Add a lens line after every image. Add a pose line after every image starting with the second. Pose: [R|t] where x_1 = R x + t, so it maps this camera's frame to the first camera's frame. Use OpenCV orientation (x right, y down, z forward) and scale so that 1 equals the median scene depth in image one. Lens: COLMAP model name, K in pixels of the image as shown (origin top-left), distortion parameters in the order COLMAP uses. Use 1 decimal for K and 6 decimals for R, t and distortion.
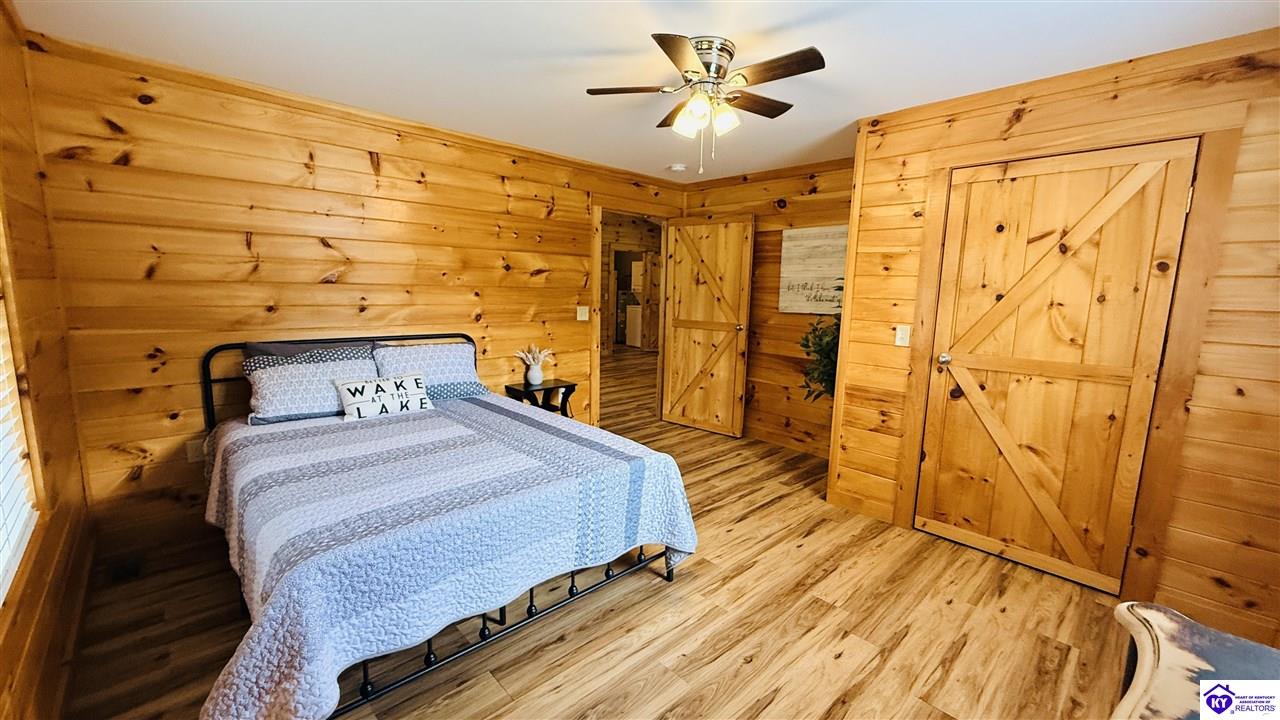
lens RADIAL K [[509.7, 0, 634.8], [0, 509.7, 357.1], [0, 0, 1]] dist [-0.000596, 0.000238]
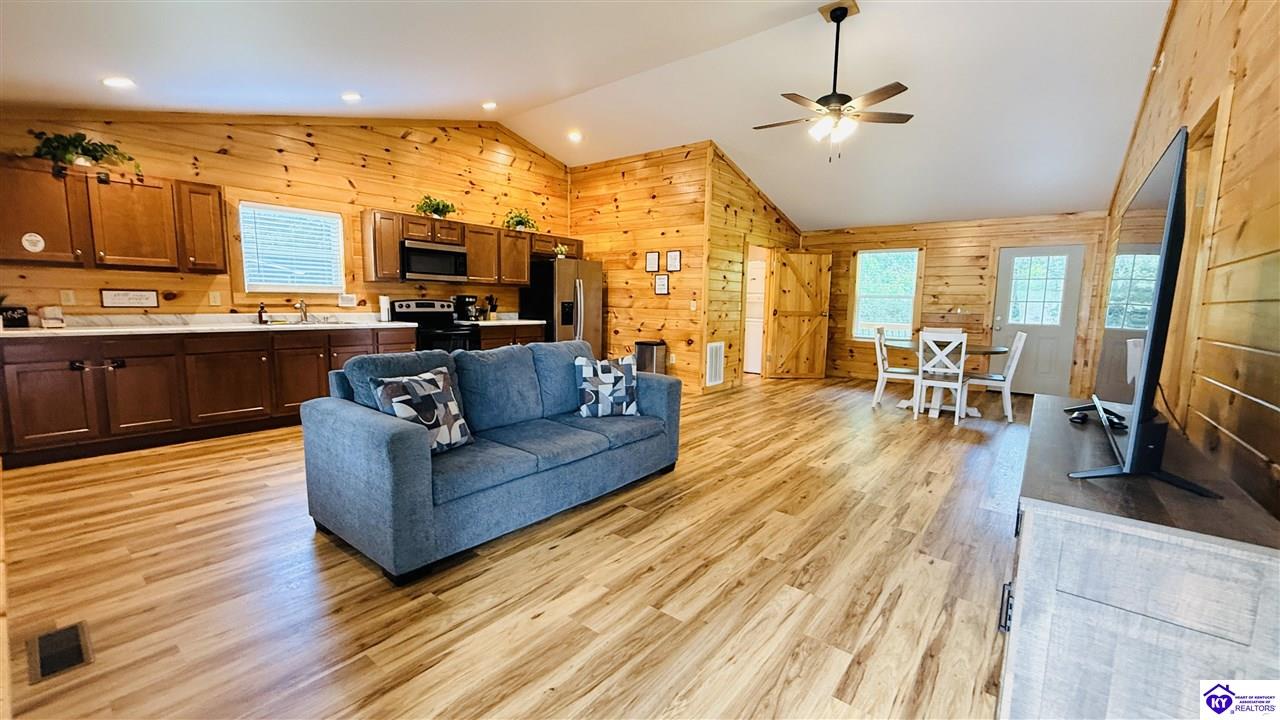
lens RADIAL K [[509.7, 0, 640.1], [0, 509.7, 362.1], [0, 0, 1]] dist [-0.000596, 0.000238]
pose [[0.990842, -0.023448, 0.132978, -0.270283], [0.027175, 0.999285, -0.026282, -0.020014], [-0.132267, 0.029655, 0.990770, 0.260325]]
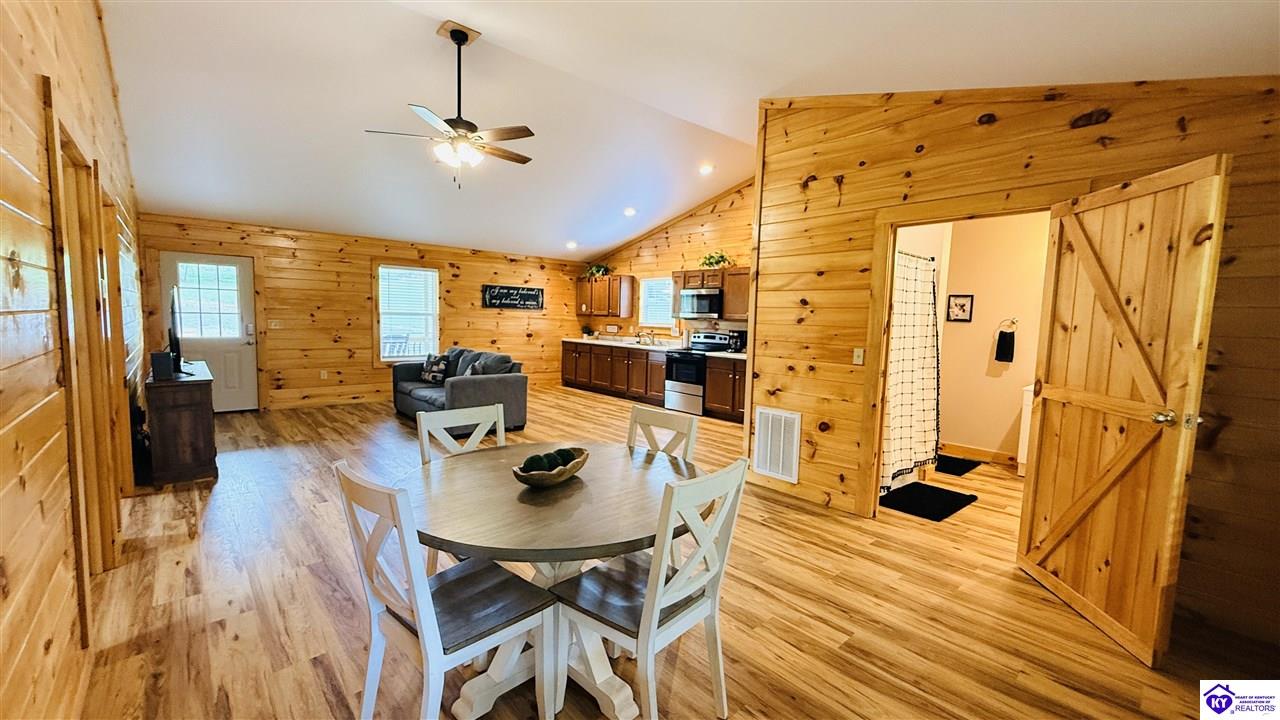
lens RADIAL K [[509.7, 0, 640.0], [0, 509.7, 364.6], [0, 0, 1]] dist [-0.000596, 0.000238]
pose [[-0.026994, 0.068799, -0.997265, 0.290333], [-0.175152, 0.981870, 0.072478, -0.100871], [0.984171, 0.176630, -0.014455, 0.767050]]
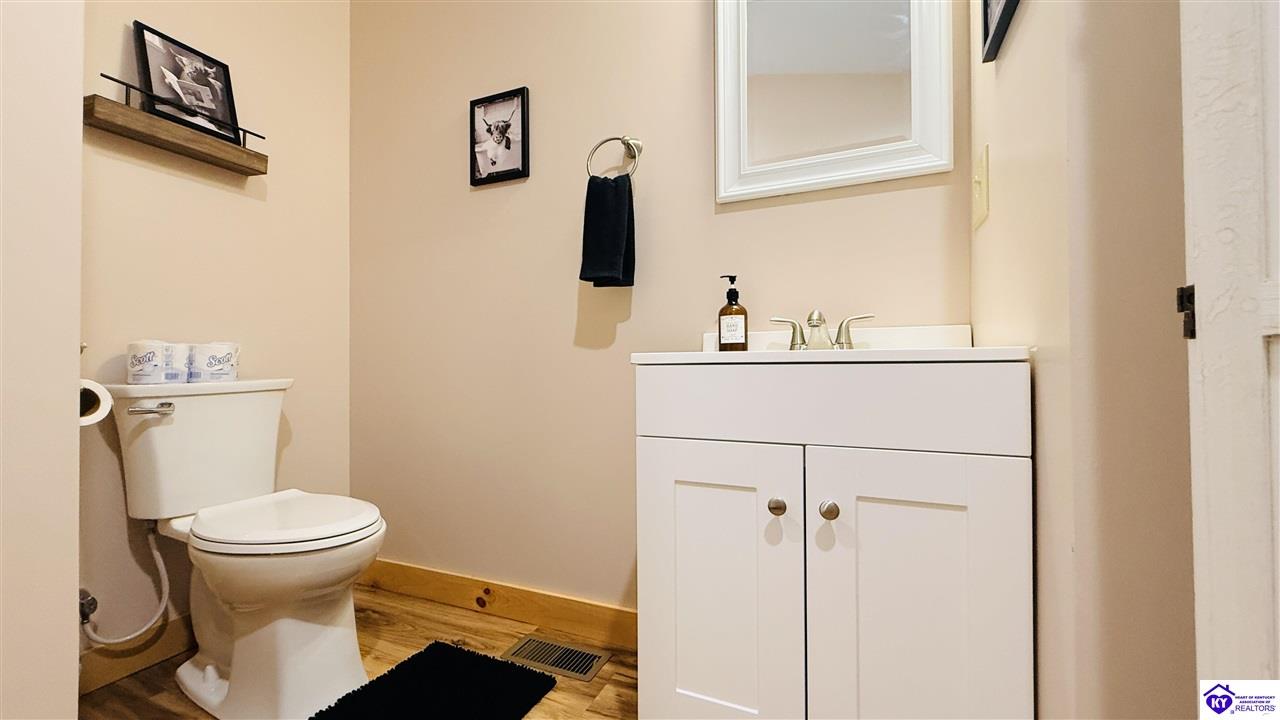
lens RADIAL K [[509.7, 0, 636.3], [0, 509.7, 369.6], [0, 0, 1]] dist [-0.000596, 0.000238]
pose [[0.389554, -0.036664, -0.920274, 0.092306], [-0.122894, 0.988203, -0.091392, -0.094573], [0.912768, 0.148699, 0.380452, 0.928769]]
